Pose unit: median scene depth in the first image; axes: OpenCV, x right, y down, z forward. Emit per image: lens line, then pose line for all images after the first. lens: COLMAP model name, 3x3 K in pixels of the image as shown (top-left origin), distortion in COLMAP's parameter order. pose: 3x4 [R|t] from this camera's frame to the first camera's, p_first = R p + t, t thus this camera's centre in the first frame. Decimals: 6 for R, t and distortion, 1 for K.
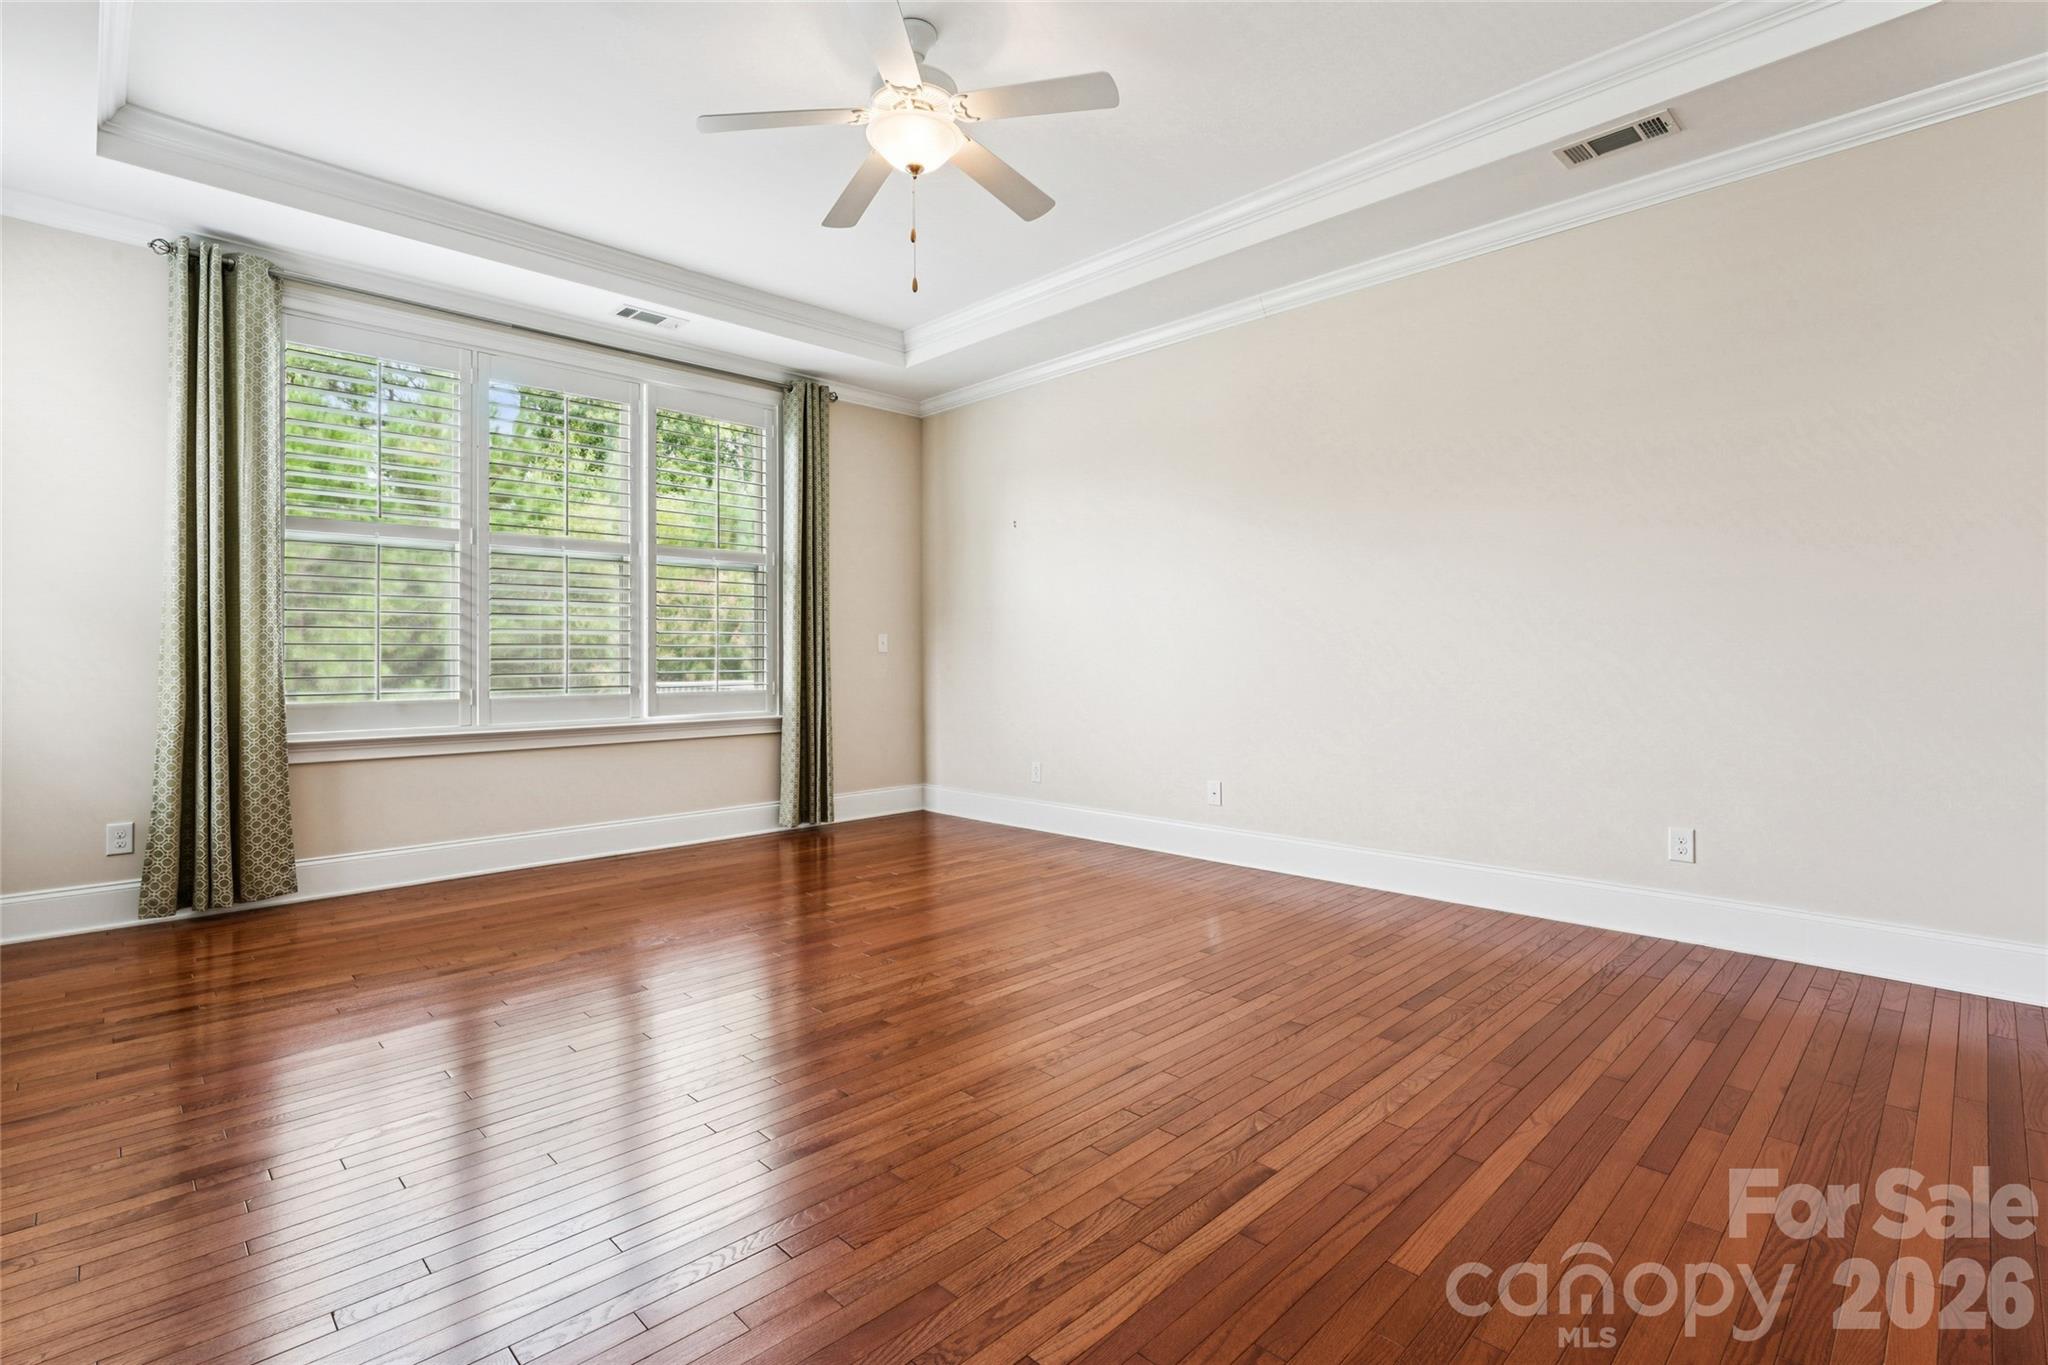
lens RADIAL K [[944.5, 0, 1029.1], [0, 944.5, 668.9], [0, 0, 1]] dist [-0.000897, -0.000885]
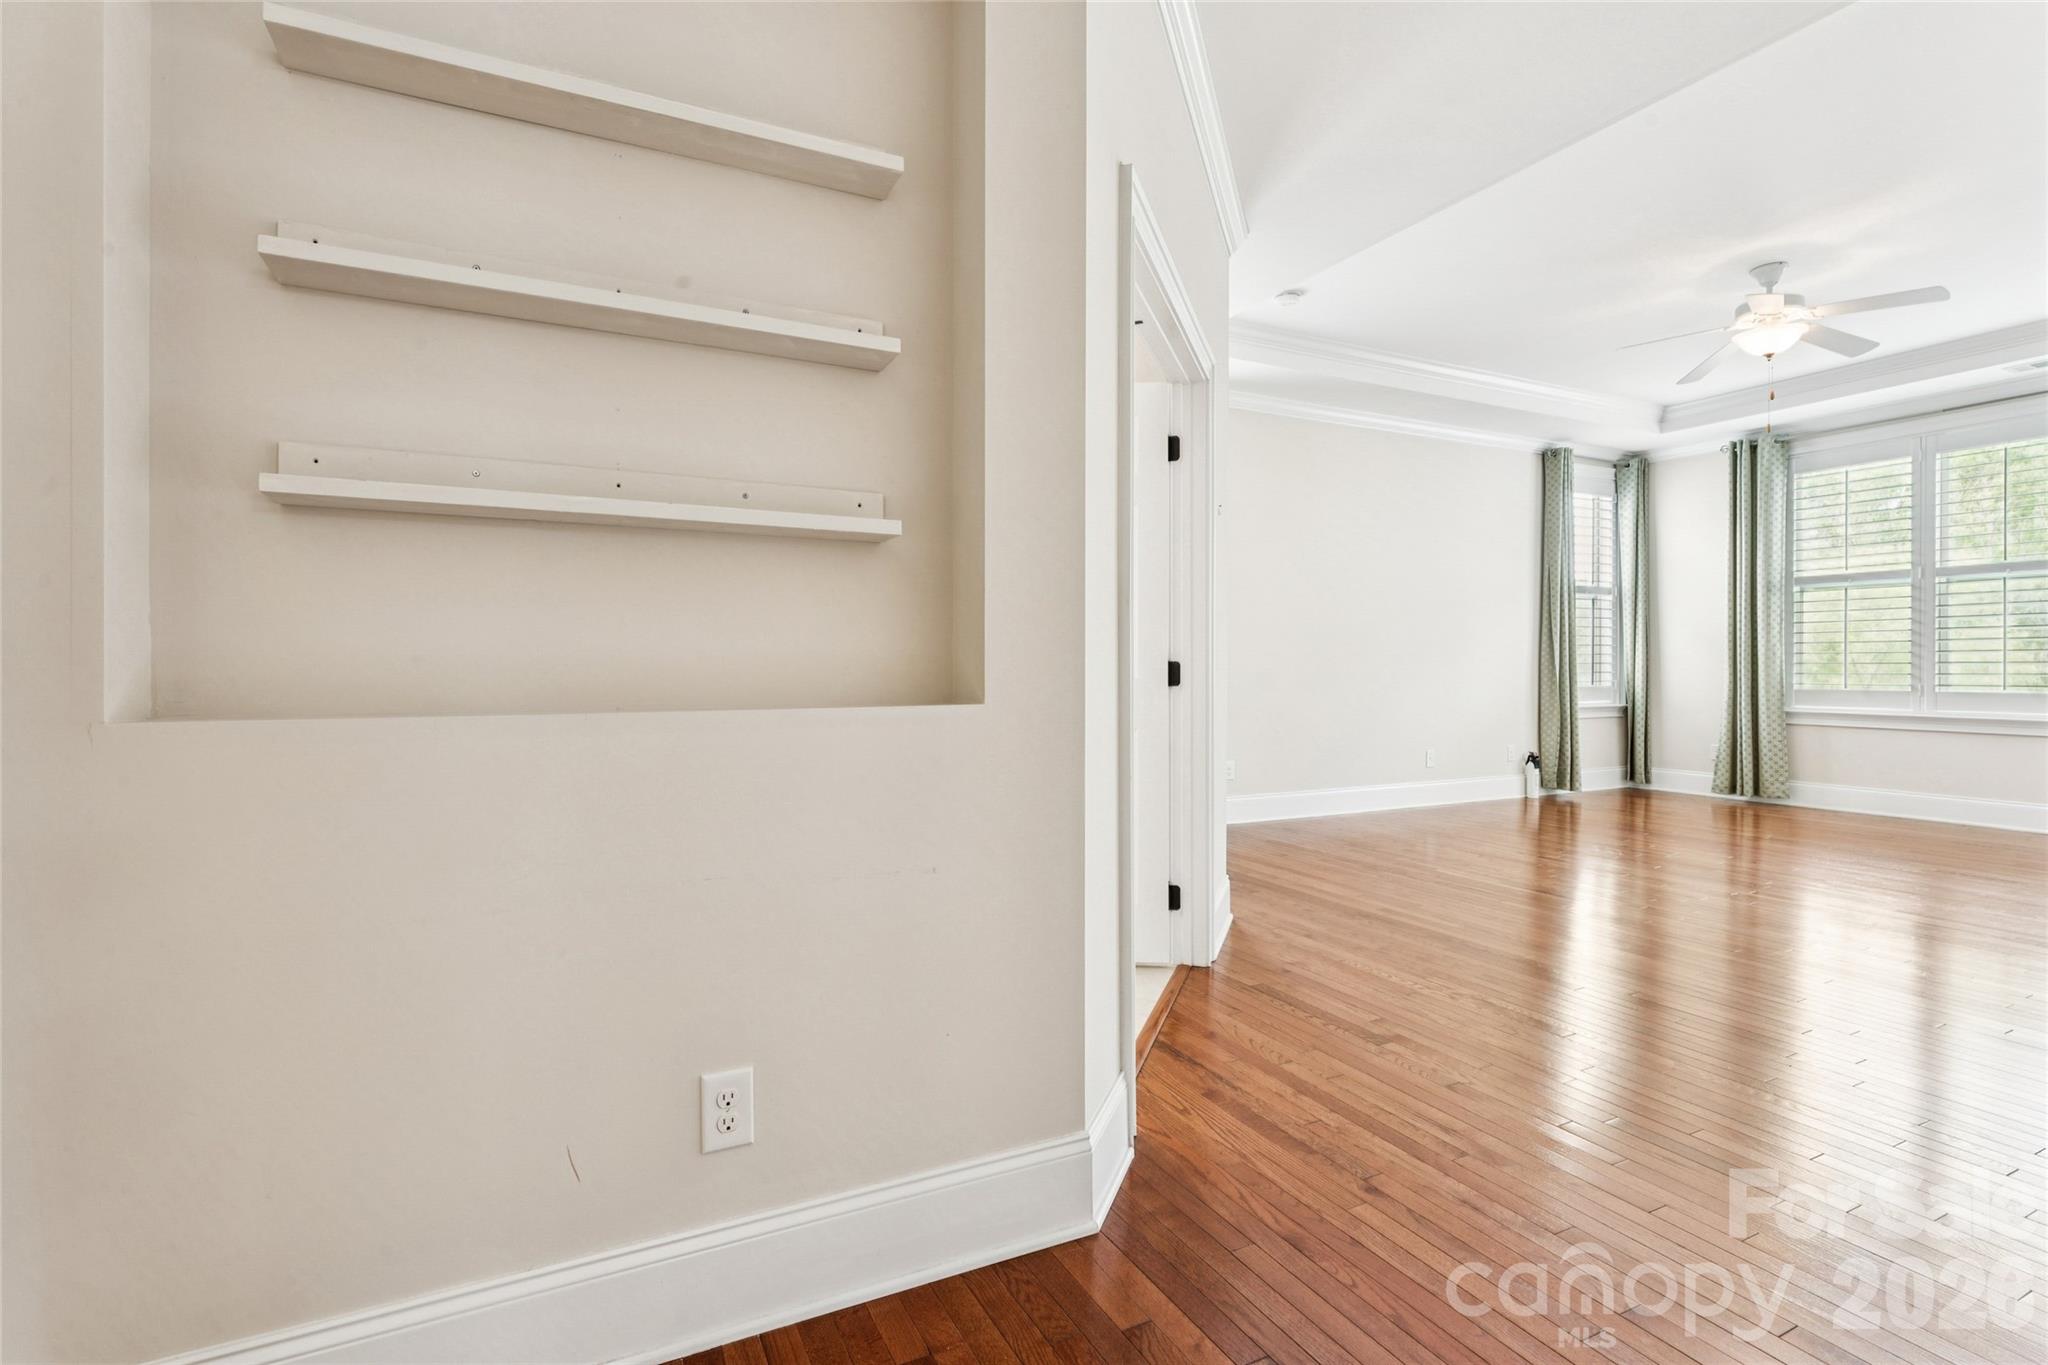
lens RADIAL K [[950.7, 0, 1017.3], [0, 950.7, 668.9], [0, 0, 1]] dist [-0.004411, -0.000146]
pose [[-0.309702, 0.007133, -0.950807, 1.269059], [-0.008422, 0.999912, 0.010245, -0.003436], [0.950797, 0.011181, -0.309614, 0.202800]]
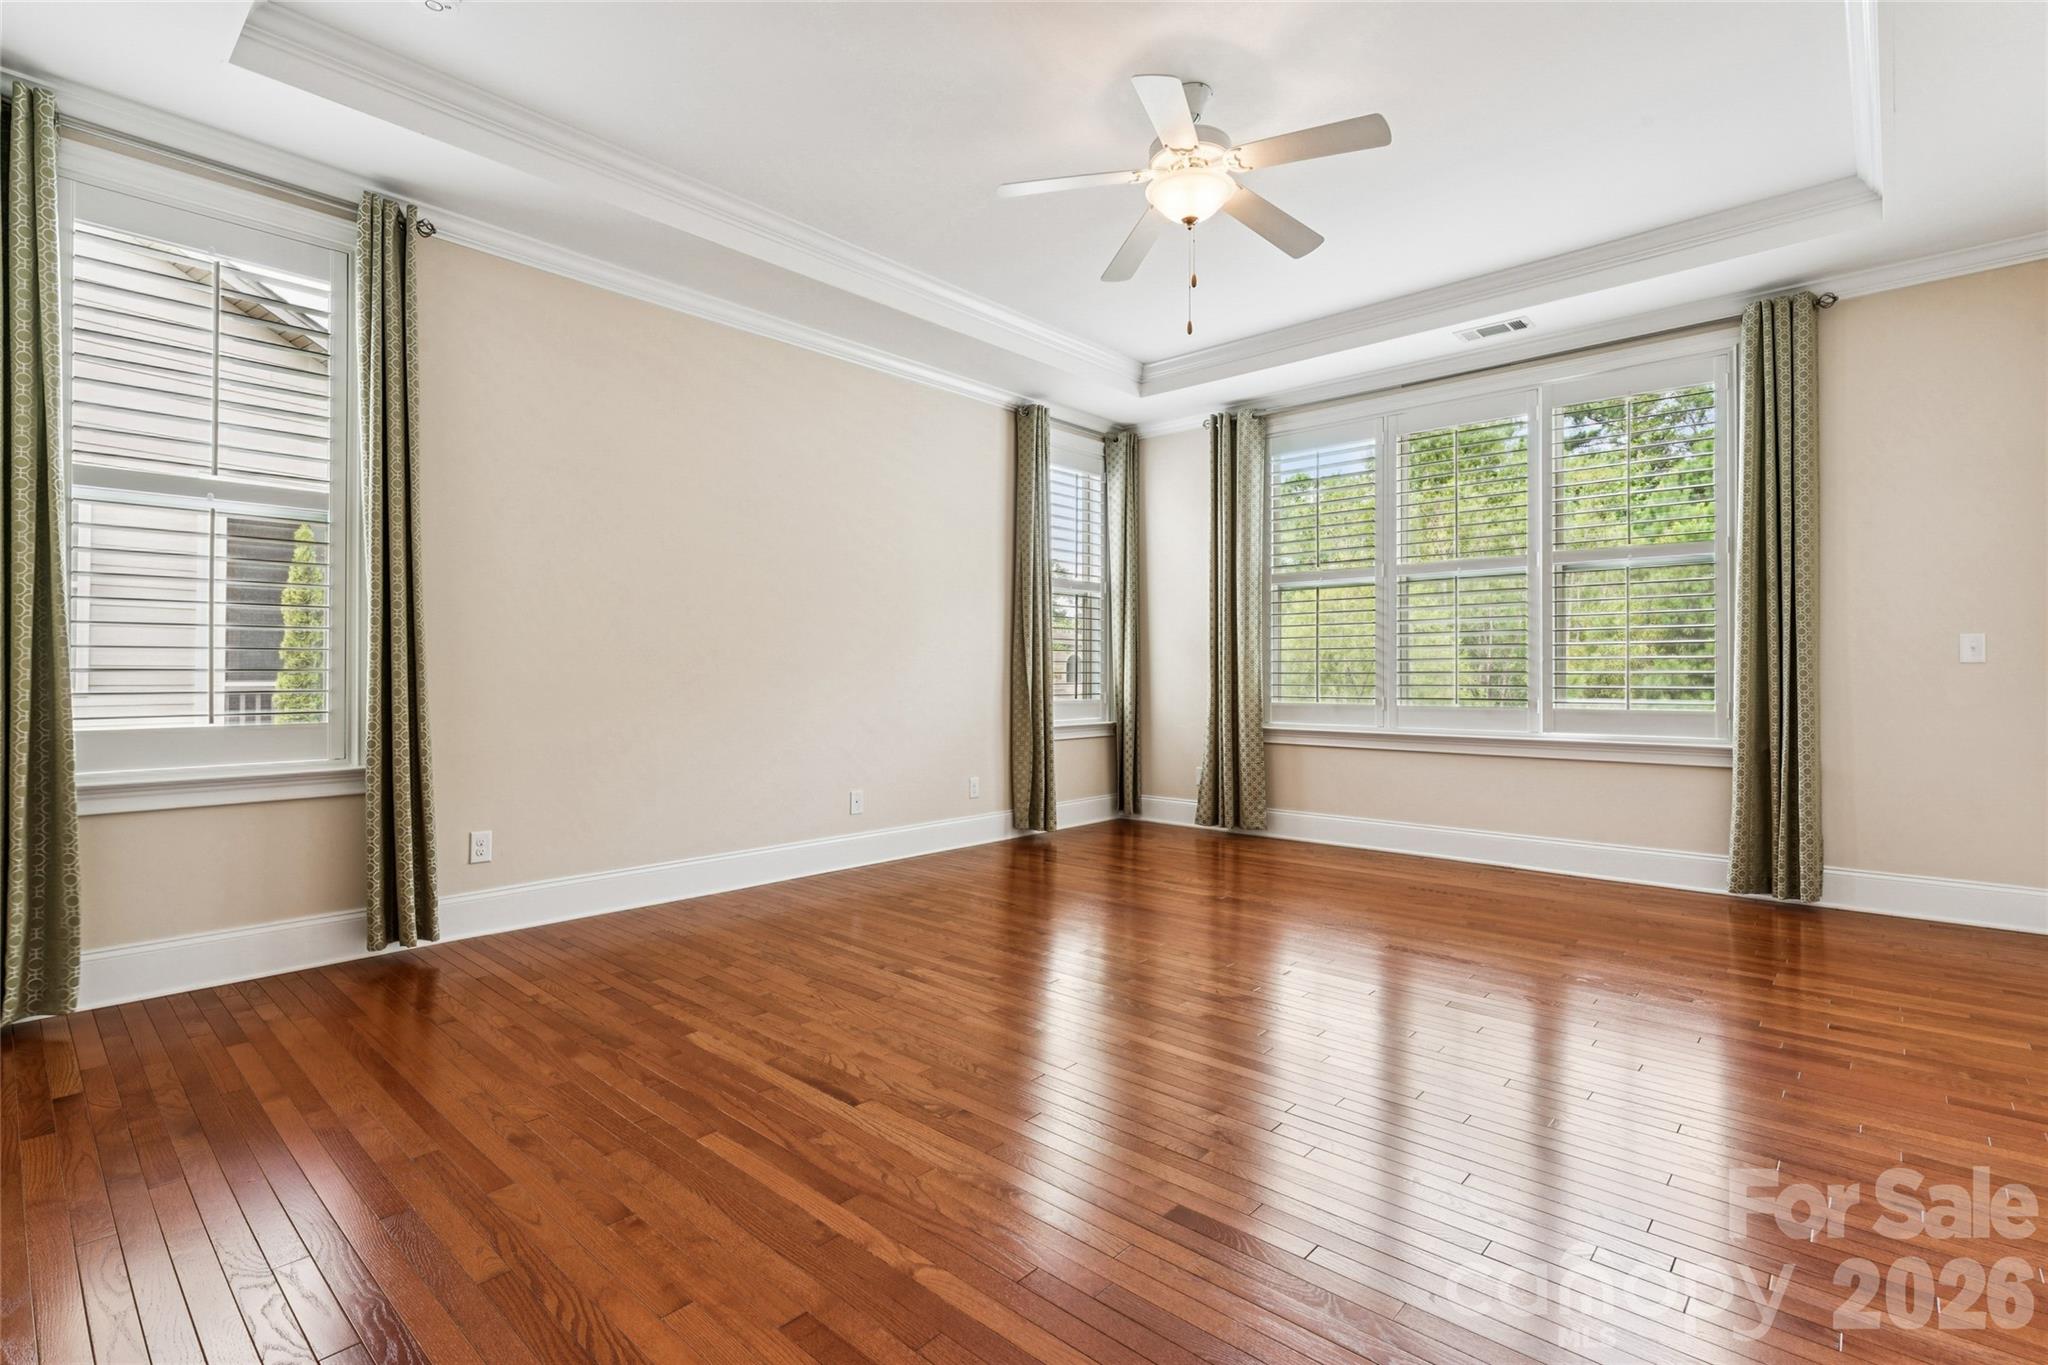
lens RADIAL K [[950.7, 0, 1017.3], [0, 950.7, 668.9], [0, 0, 1]] dist [-0.004411, -0.000146]
pose [[0.057294, -0.000220, -0.998357, 0.675164], [-0.011281, 0.999936, -0.000868, -0.008651], [0.998294, 0.011313, 0.057288, 0.521377]]
